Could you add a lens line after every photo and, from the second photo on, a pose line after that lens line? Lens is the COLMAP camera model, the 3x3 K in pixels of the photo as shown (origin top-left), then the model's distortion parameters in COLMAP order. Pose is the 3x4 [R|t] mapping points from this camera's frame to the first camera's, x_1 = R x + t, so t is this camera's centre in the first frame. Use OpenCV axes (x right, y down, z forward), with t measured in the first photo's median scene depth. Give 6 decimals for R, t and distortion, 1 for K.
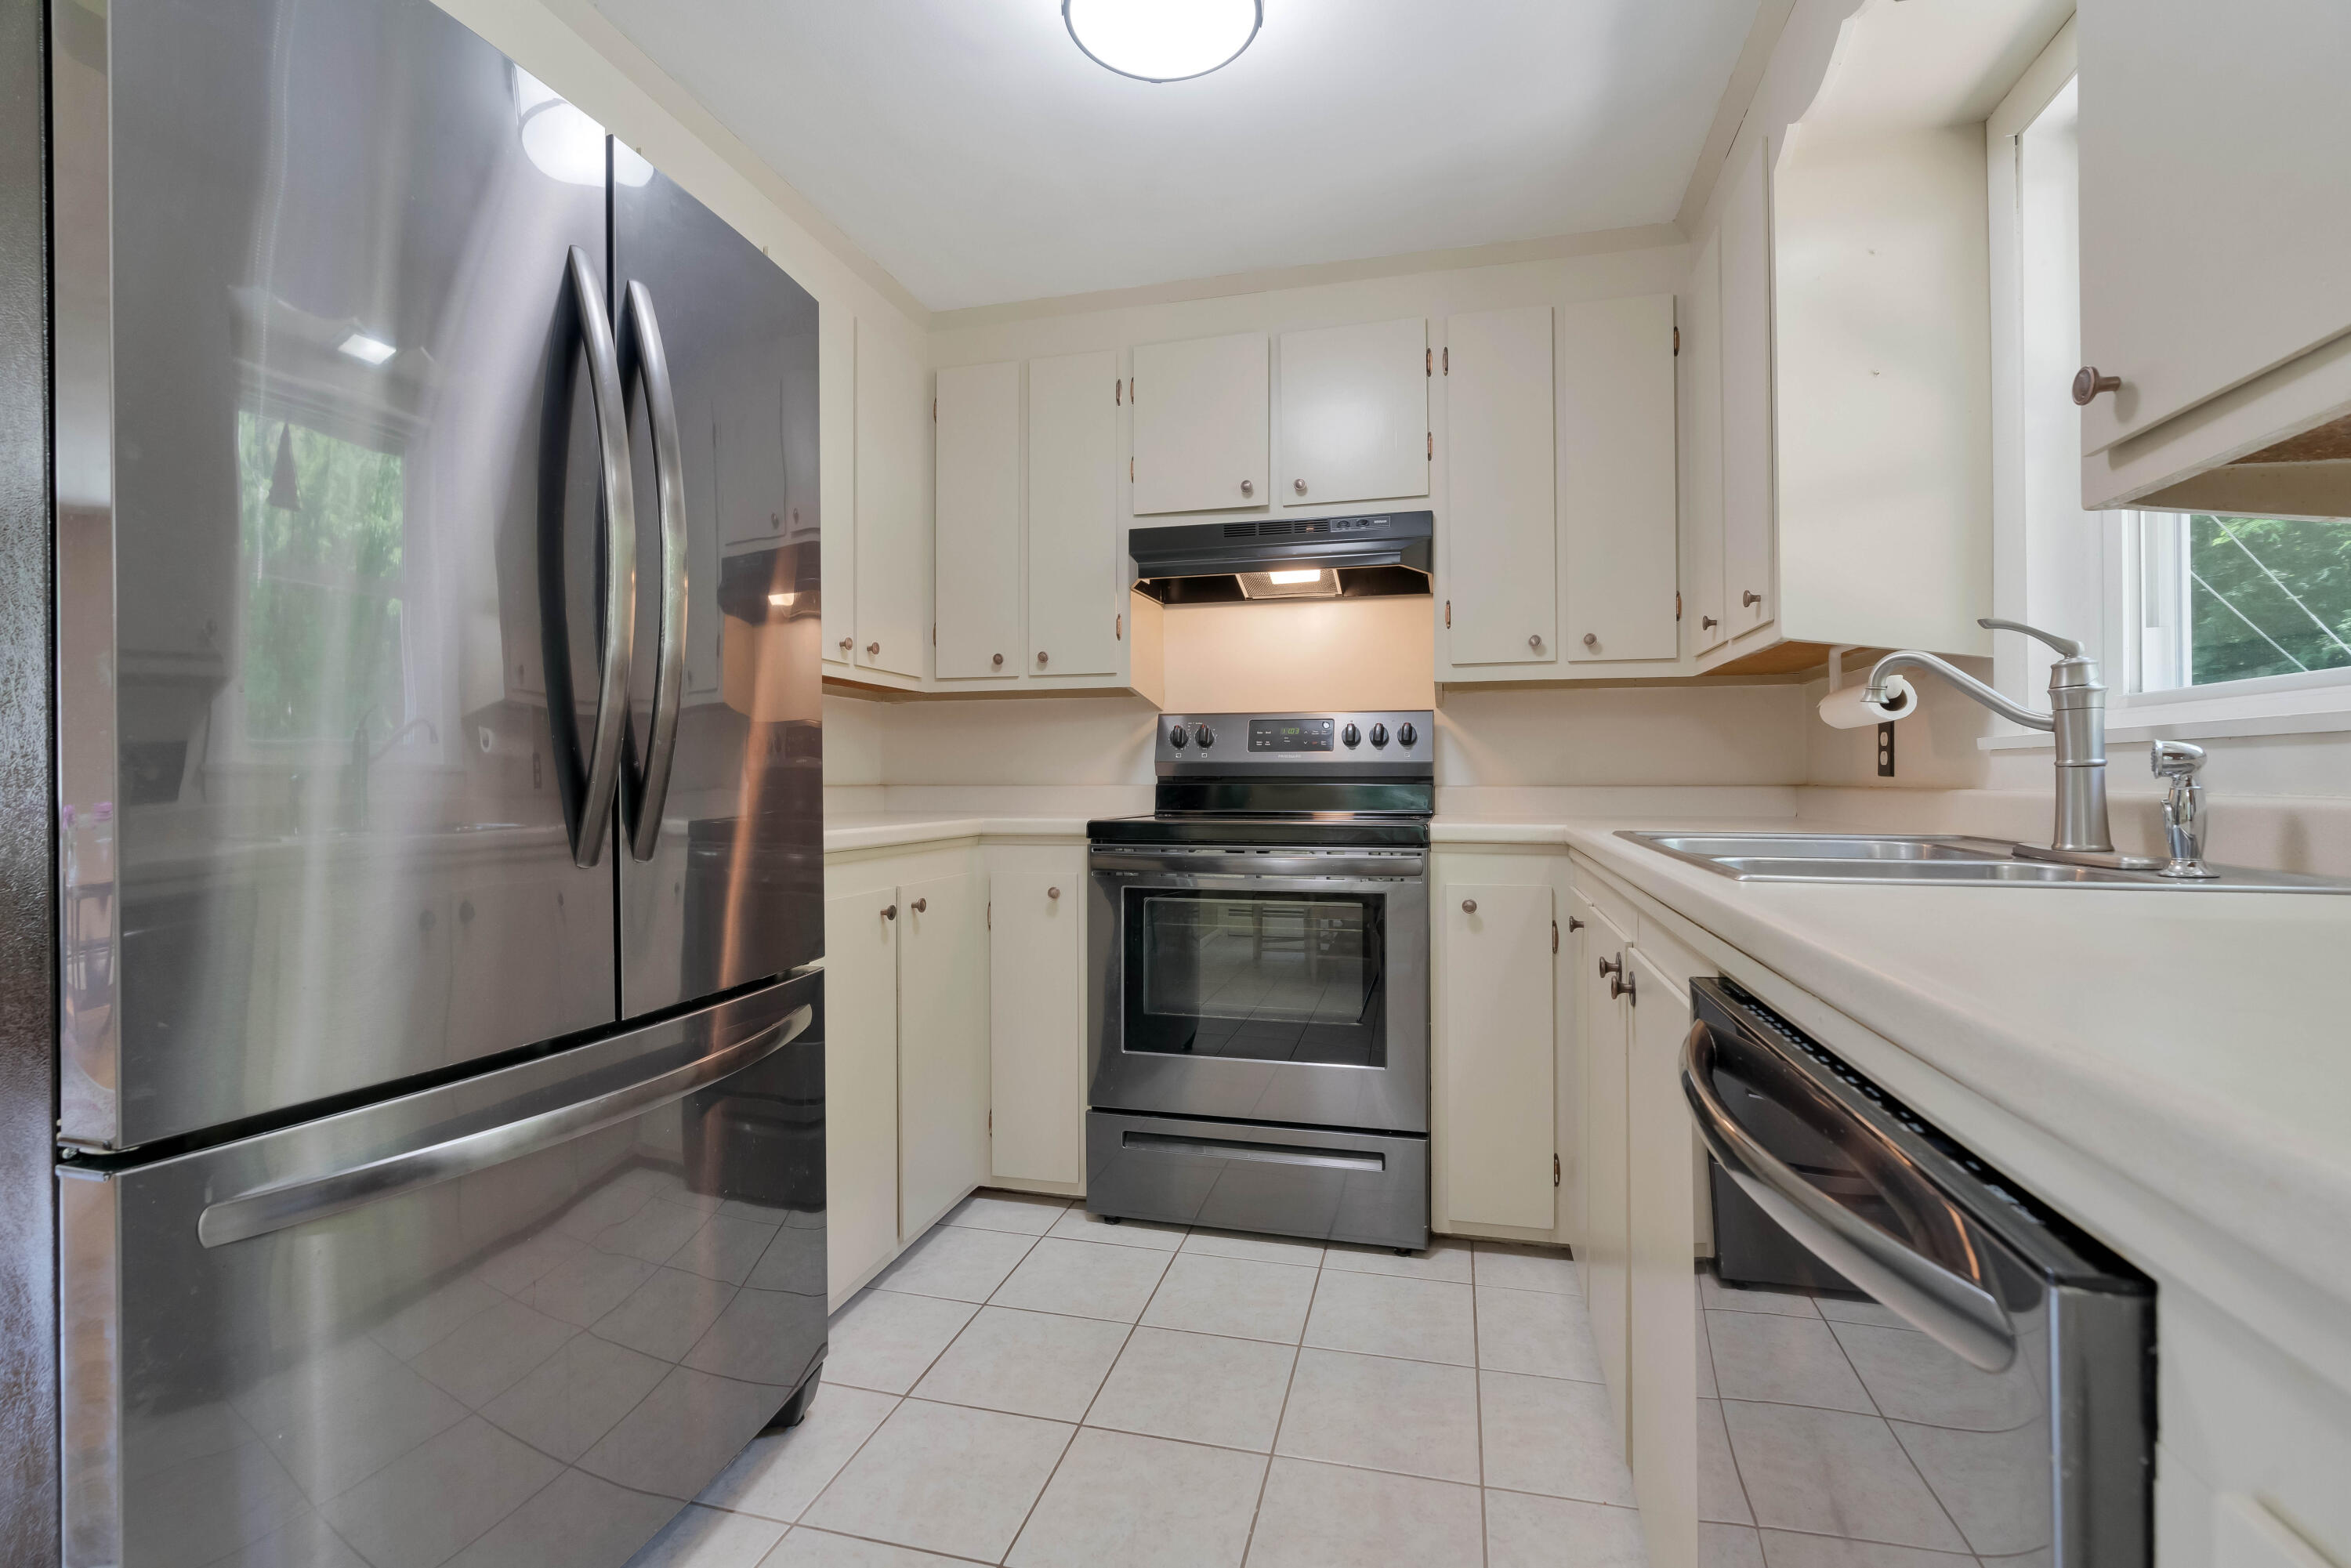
lens RADIAL K [[1056.2, 0, 1182.8], [0, 1056.2, 775.6], [0, 0, 1]] dist [-0.002379, -0.000586]
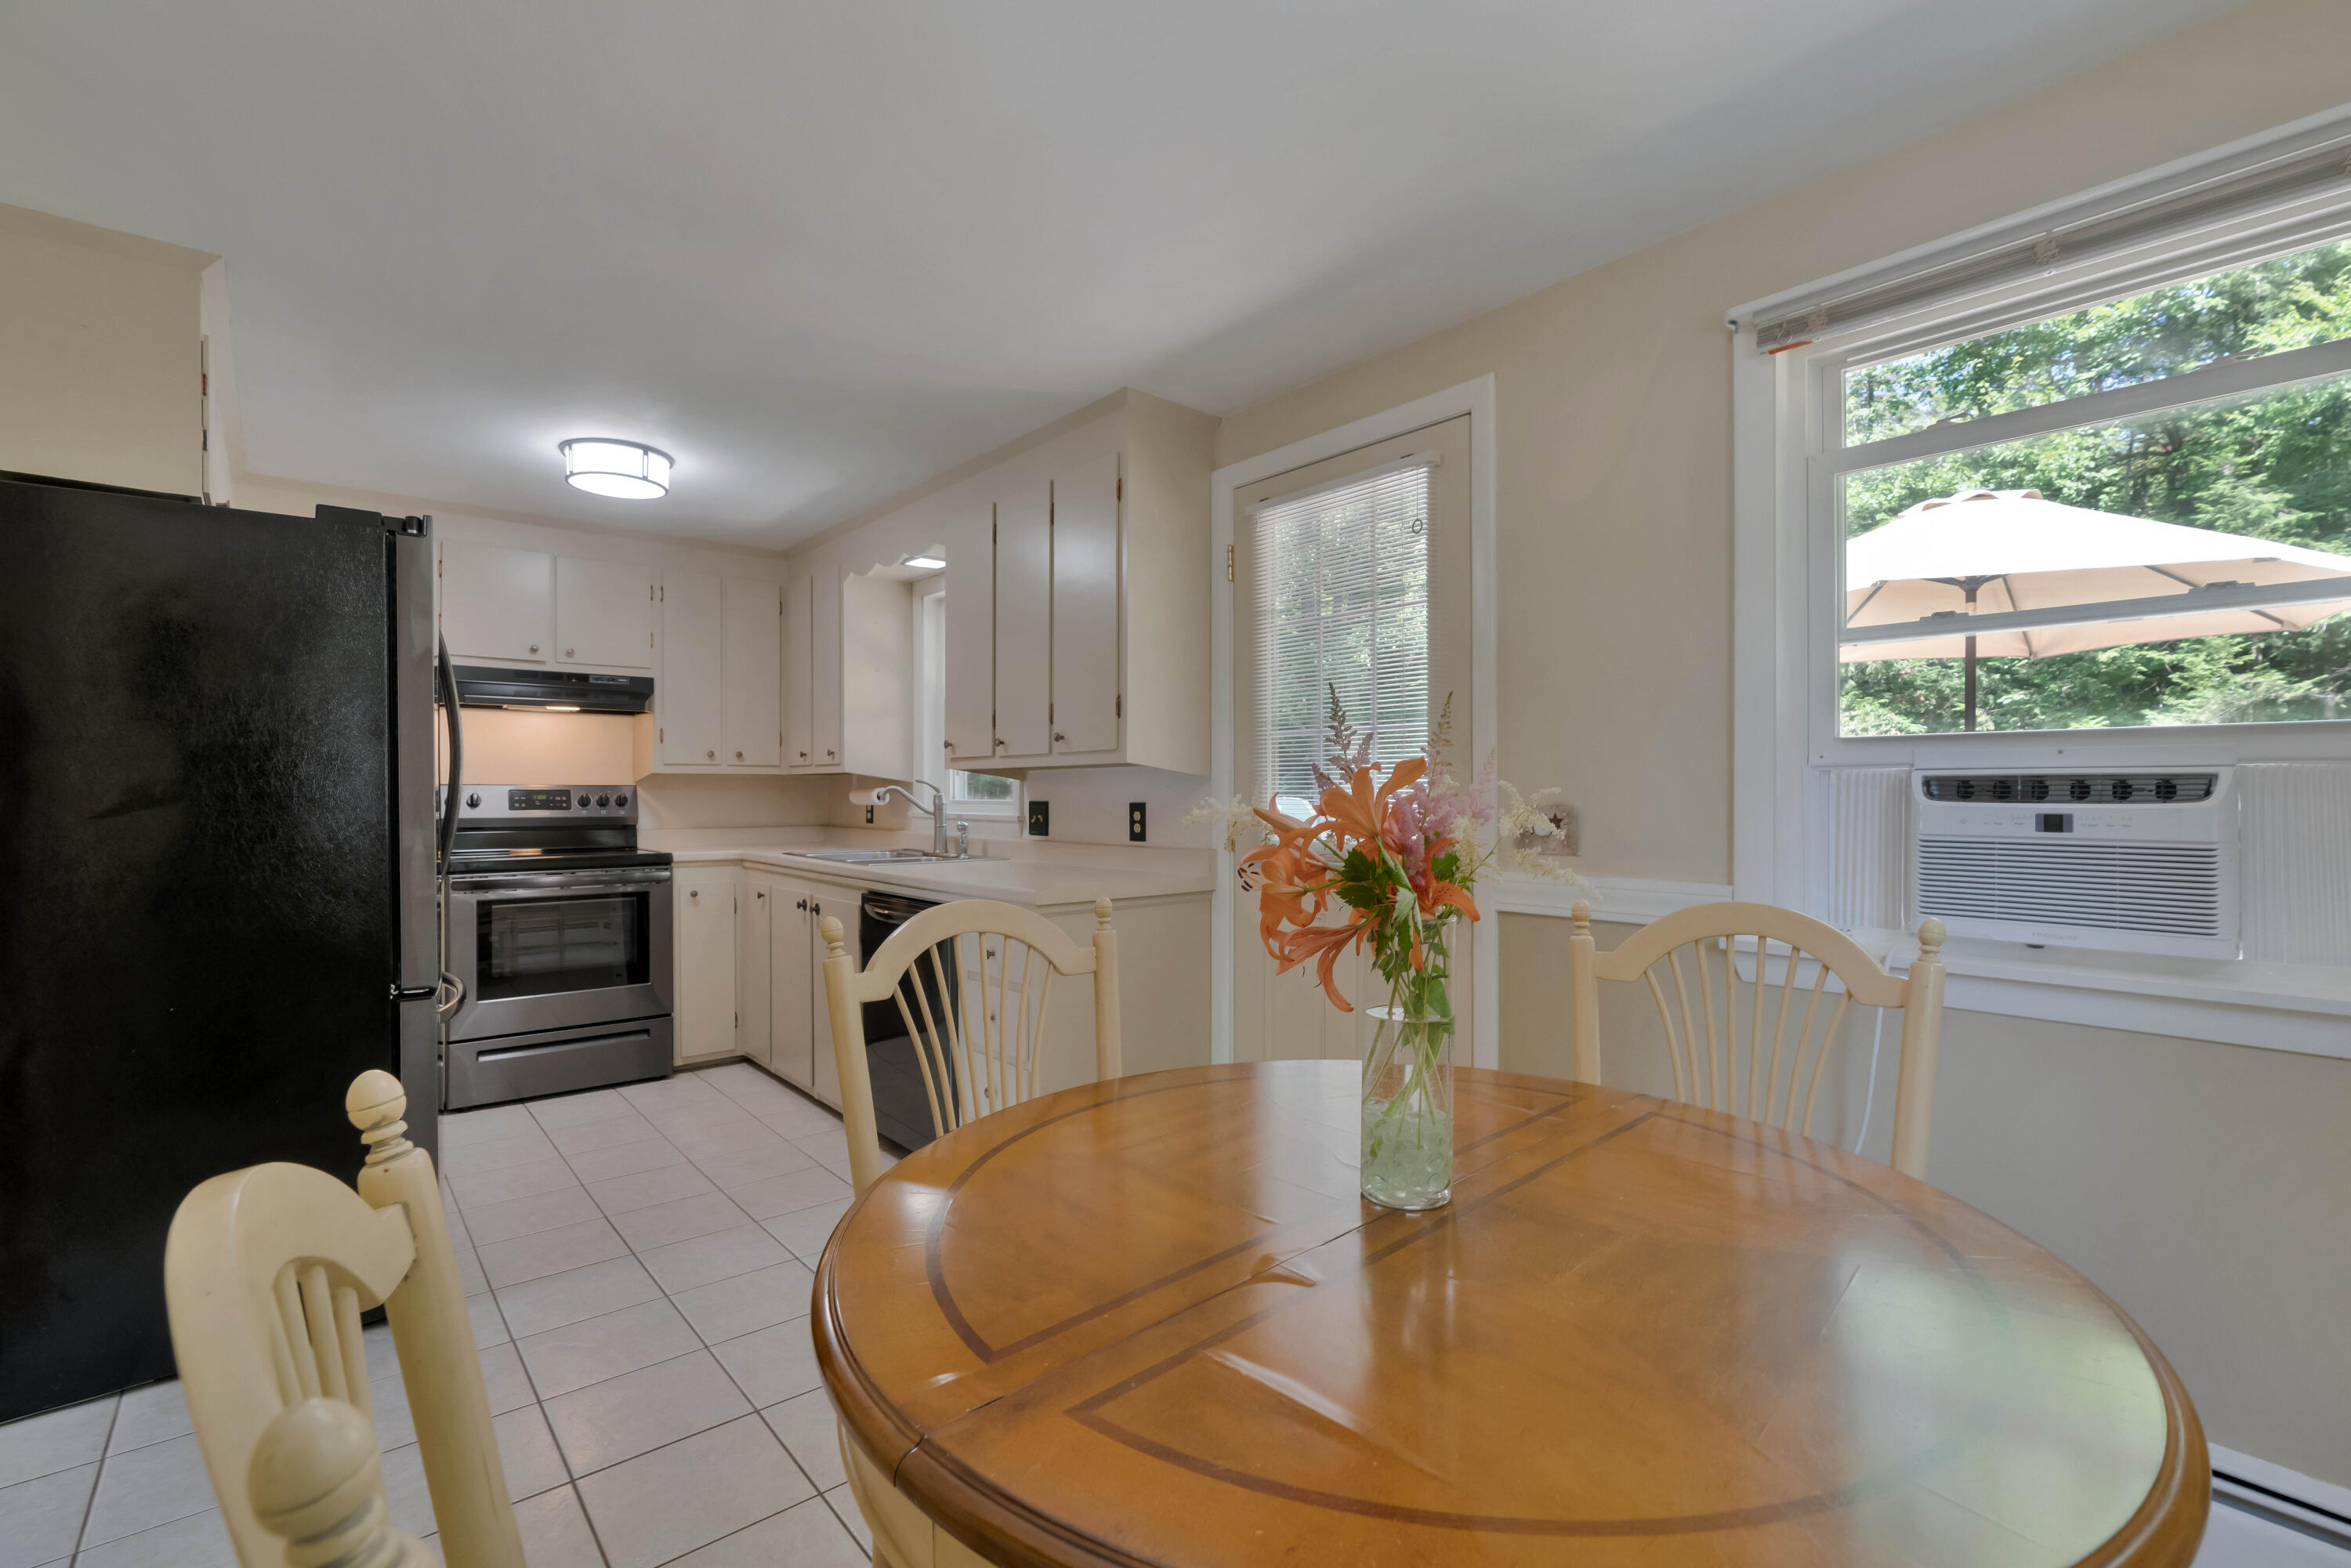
lens RADIAL K [[1039.7, 0, 1175.5], [0, 1039.7, 784.0], [0, 0, 1]] dist [-0.001281, -0.000409]
pose [[0.577743, 0.007198, 0.816187, -0.786711], [-0.003993, 0.999974, -0.005992, -0.072314], [-0.816209, 0.000203, 0.577757, -0.844118]]
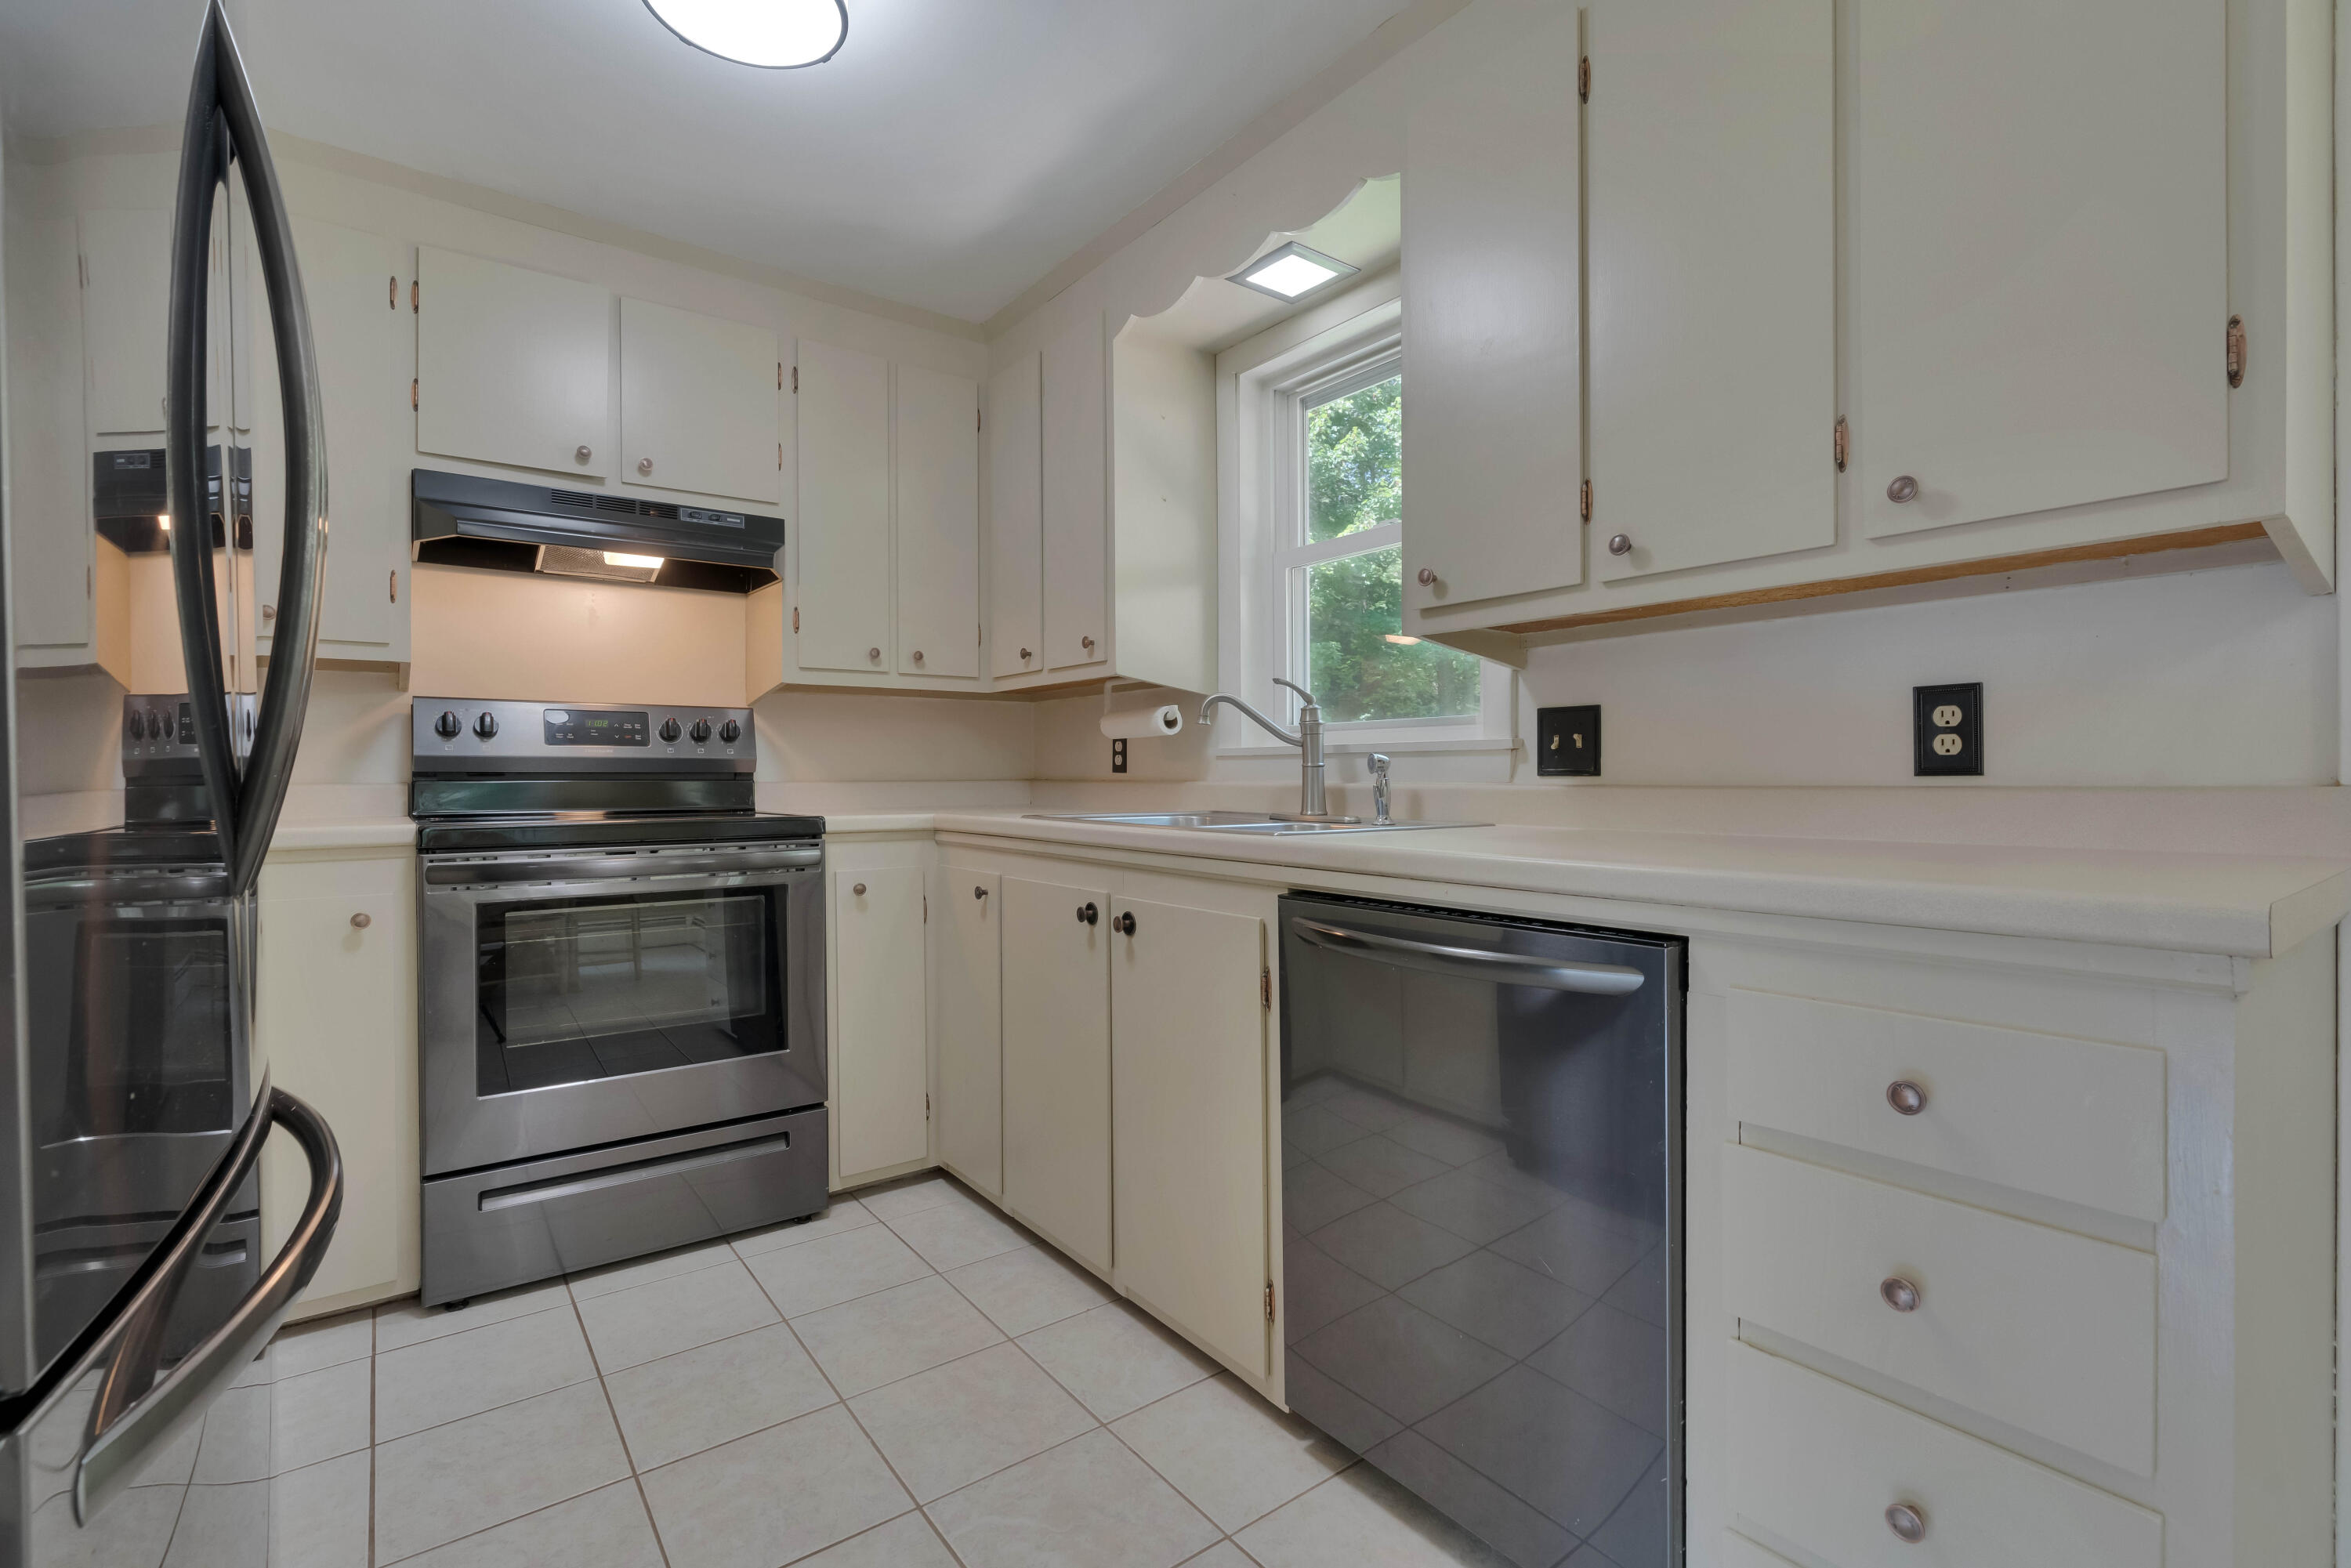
lens RADIAL K [[1066.7, 0, 1174.4], [0, 1066.7, 773.3], [0, 0, 1]] dist [0.000985, -0.000037]
pose [[0.631180, 0.000047, 0.775637, -0.389139], [-0.000939, 0.999999, 0.000703, 0.000498], [-0.775636, -0.001172, 0.631179, 0.032761]]
